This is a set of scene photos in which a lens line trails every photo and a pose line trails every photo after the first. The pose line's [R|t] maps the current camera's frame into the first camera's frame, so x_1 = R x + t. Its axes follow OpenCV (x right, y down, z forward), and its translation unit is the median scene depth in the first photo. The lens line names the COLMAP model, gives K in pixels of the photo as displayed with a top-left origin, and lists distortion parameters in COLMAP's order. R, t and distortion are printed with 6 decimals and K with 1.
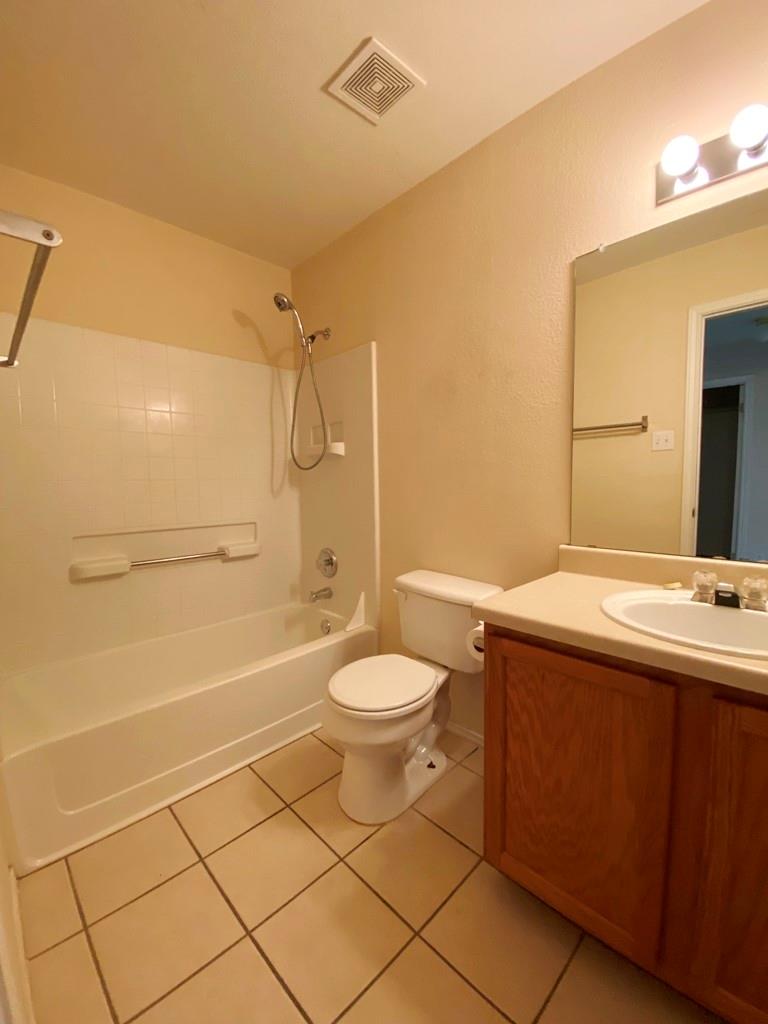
lens RADIAL K [[413.5, 0, 394.1], [0, 413.5, 507.5], [0, 0, 1]] dist [-0.004568, -0.007818]
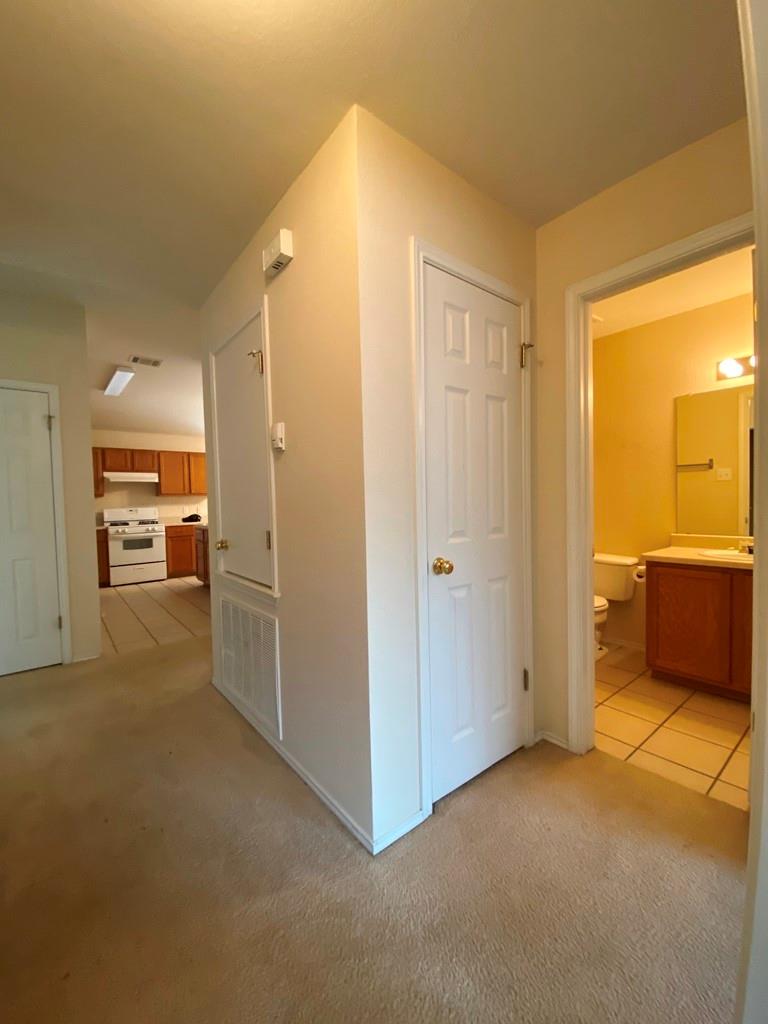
lens RADIAL K [[413.5, 0, 399.1], [0, 413.5, 512.3], [0, 0, 1]] dist [-0.004568, -0.007818]
pose [[0.995520, -0.004457, -0.094451, -0.748015], [0.001130, 0.999378, -0.035249, 0.057270], [0.094549, 0.034984, 0.994905, -1.160794]]
